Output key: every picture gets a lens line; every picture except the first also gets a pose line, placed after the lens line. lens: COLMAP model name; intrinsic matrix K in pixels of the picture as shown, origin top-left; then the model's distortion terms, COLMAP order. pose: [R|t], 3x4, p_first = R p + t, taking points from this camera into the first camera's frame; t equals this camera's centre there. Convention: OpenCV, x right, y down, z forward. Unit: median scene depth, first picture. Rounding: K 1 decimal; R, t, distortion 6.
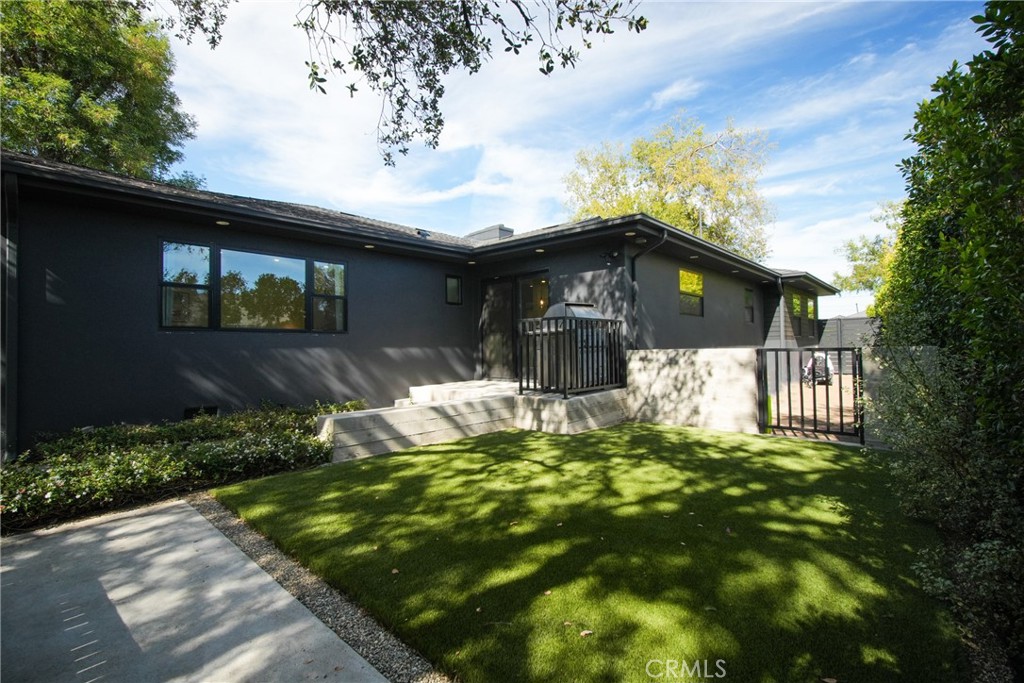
lens RADIAL K [[452.8, 0, 516.6], [0, 452.8, 347.7], [0, 0, 1]] dist [0.003673, 0.000014]
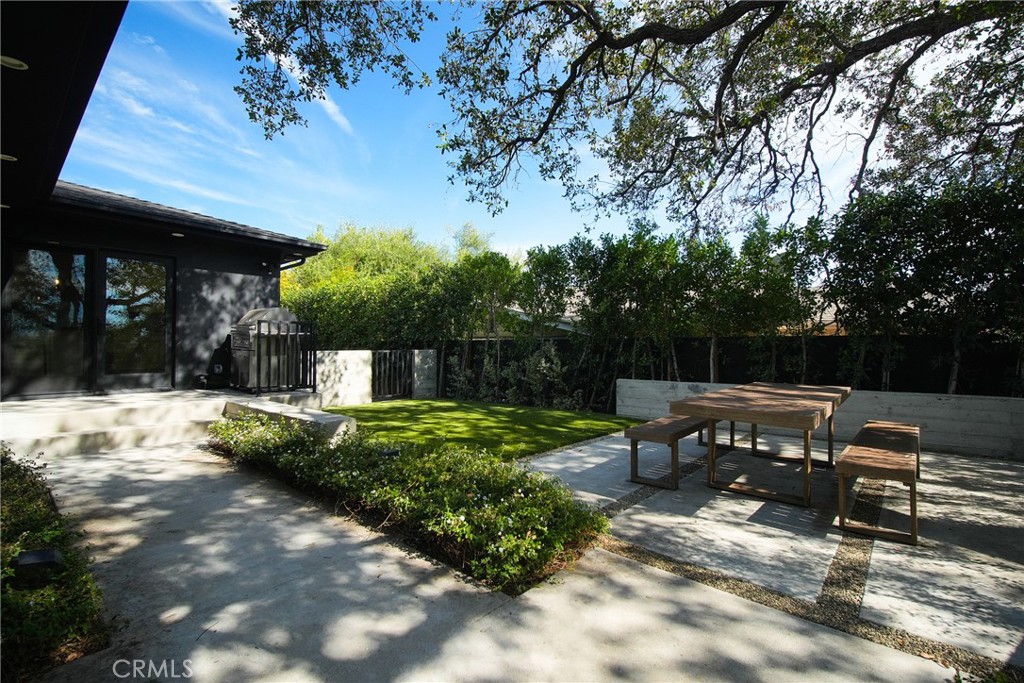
lens RADIAL K [[452.8, 0, 511.0], [0, 452.8, 341.7], [0, 0, 1]] dist [0.003673, 0.000014]
pose [[-0.011480, 0.024214, 0.999641, -0.997868], [-0.006482, 0.999684, -0.024290, 0.003214], [-0.999913, -0.006759, -0.011320, 0.463448]]
